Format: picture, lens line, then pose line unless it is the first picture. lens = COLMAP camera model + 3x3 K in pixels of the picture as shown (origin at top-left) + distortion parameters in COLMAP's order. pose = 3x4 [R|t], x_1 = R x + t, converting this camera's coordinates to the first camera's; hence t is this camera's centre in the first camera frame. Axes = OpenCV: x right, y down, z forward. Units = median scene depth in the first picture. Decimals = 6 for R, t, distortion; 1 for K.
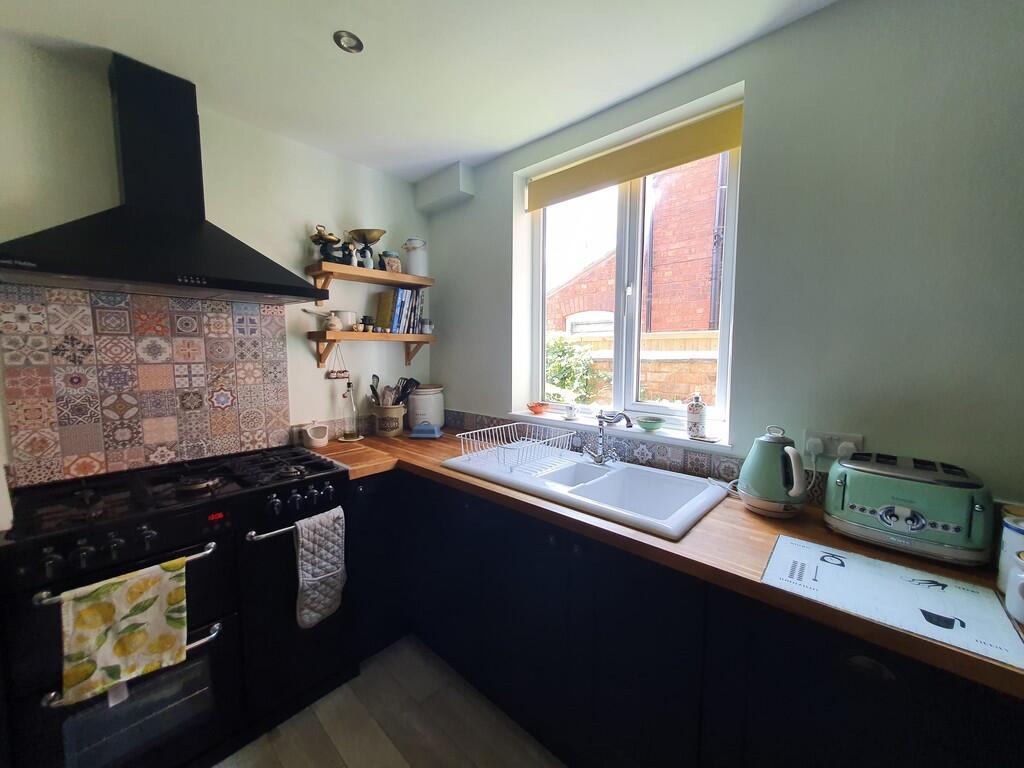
lens RADIAL K [[404.9, 0, 514.2], [0, 404.9, 387.0], [0, 0, 1]] dist [0.006880, -0.000498]
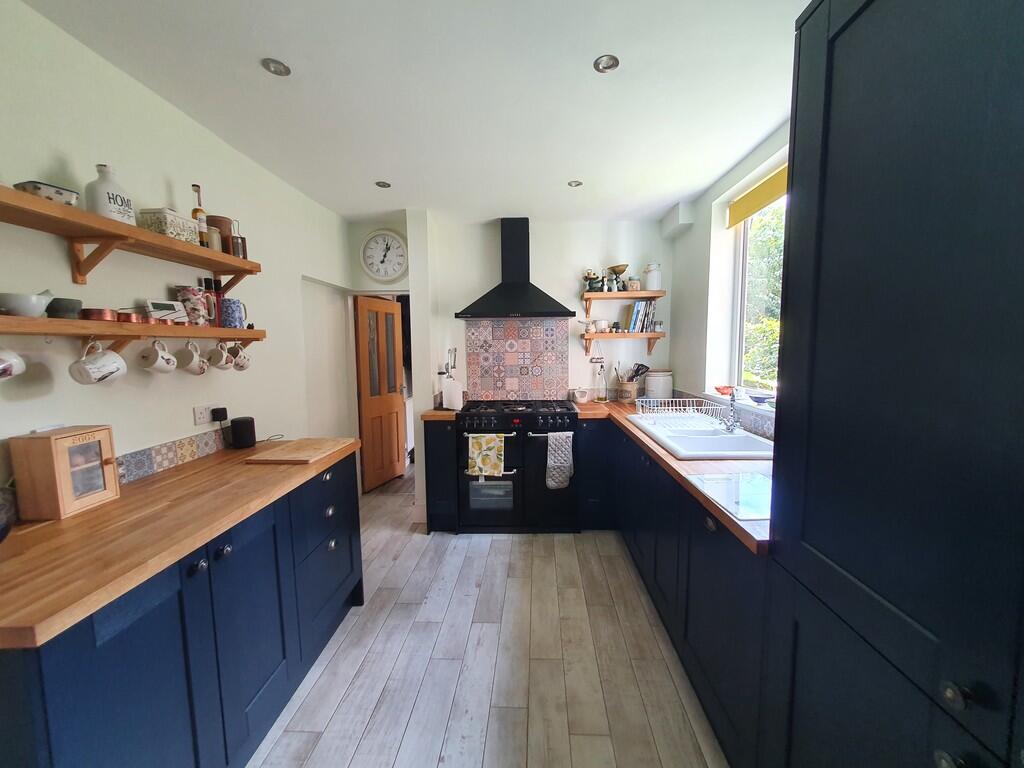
lens RADIAL K [[404.9, 0, 514.2], [0, 404.9, 387.0], [0, 0, 1]] dist [0.006880, -0.000498]
pose [[0.645595, 0.066985, -0.760736, 0.697913], [-0.055635, 0.997624, 0.040629, 0.034117], [0.761650, 0.016094, 0.647788, -0.334324]]
